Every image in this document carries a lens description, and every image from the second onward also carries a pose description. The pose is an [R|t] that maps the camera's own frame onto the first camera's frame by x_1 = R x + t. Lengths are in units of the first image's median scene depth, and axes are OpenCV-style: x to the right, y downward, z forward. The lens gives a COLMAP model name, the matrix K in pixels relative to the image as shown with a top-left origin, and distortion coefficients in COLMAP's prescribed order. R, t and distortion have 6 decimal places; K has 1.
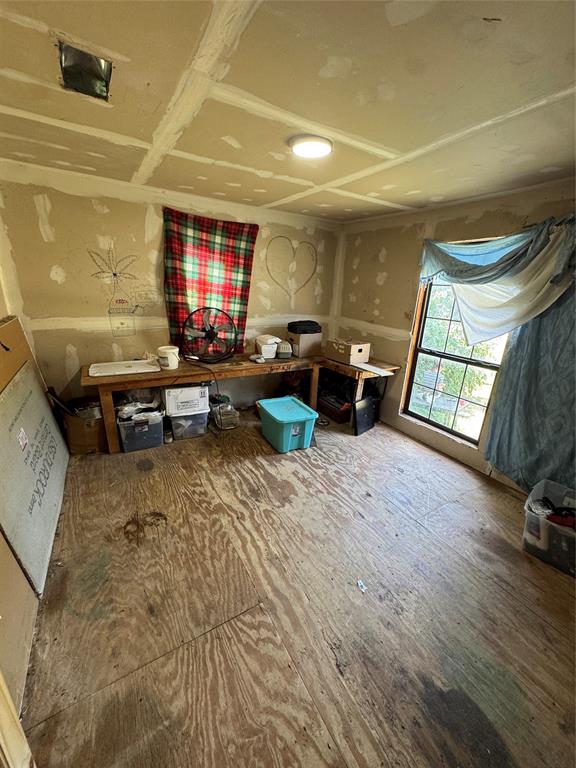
lens RADIAL K [[308.0, 0, 287.9], [0, 308.0, 383.9], [0, 0, 1]] dist [-0.008056, 0.000184]
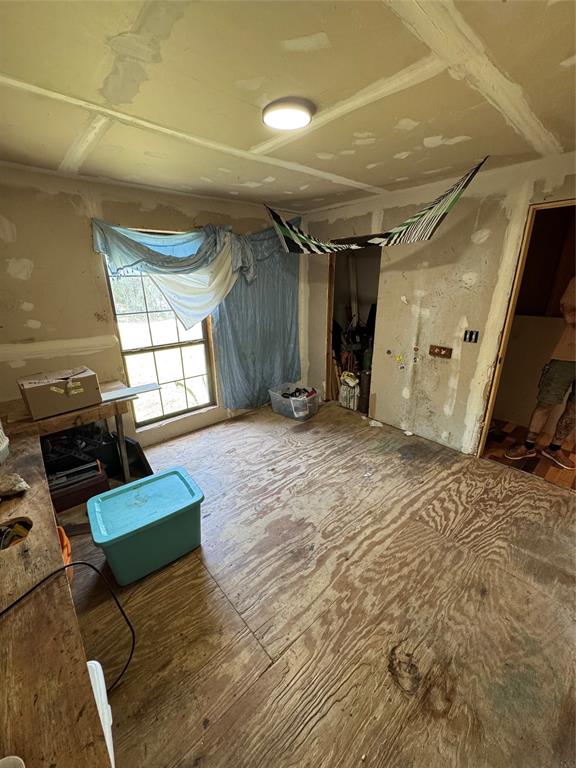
lens RADIAL K [[308.0, 0, 287.9], [0, 308.0, 384.0], [0, 0, 1]] dist [-0.008056, 0.000184]
pose [[-0.192343, -0.357585, 0.913858, -0.770837], [0.304363, 0.863585, 0.401974, -0.396462], [-0.932935, 0.355462, -0.057269, 1.075785]]
